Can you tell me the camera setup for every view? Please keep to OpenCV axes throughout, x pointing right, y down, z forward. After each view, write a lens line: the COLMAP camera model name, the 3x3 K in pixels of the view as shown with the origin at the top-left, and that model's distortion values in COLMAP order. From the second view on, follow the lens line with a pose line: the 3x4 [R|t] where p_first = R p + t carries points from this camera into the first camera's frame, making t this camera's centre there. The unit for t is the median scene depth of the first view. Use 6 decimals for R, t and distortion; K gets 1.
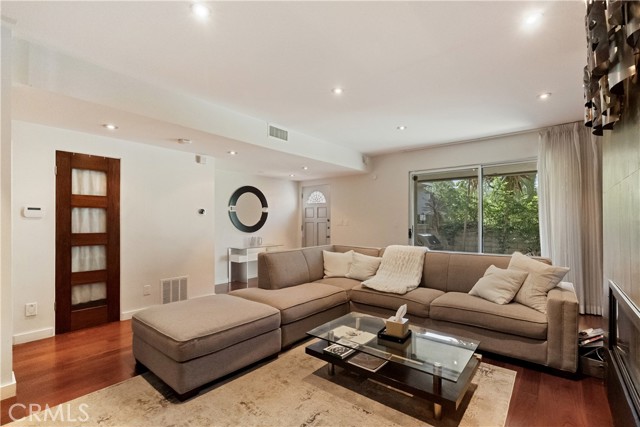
lens RADIAL K [[289.5, 0, 316.2], [0, 289.5, 218.8], [0, 0, 1]] dist [0.001232, 0.000534]
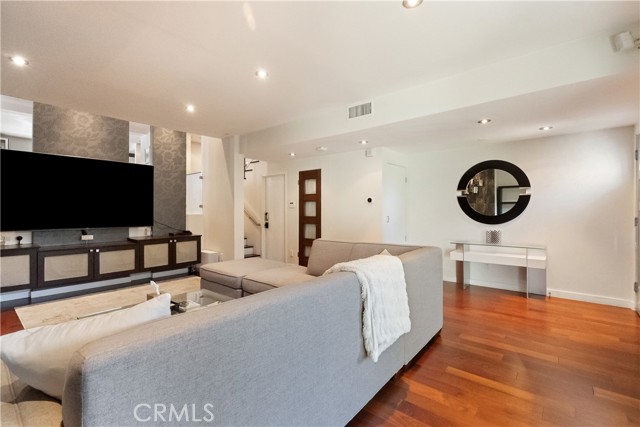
lens RADIAL K [[289.5, 0, 316.7], [0, 289.5, 209.1], [0, 0, 1]] dist [0.001232, 0.000534]
pose [[0.011843, -0.007512, -0.999902, 0.742783], [0.009108, 0.999931, -0.007404, 0.016218], [0.999888, -0.009020, 0.011910, 0.827903]]
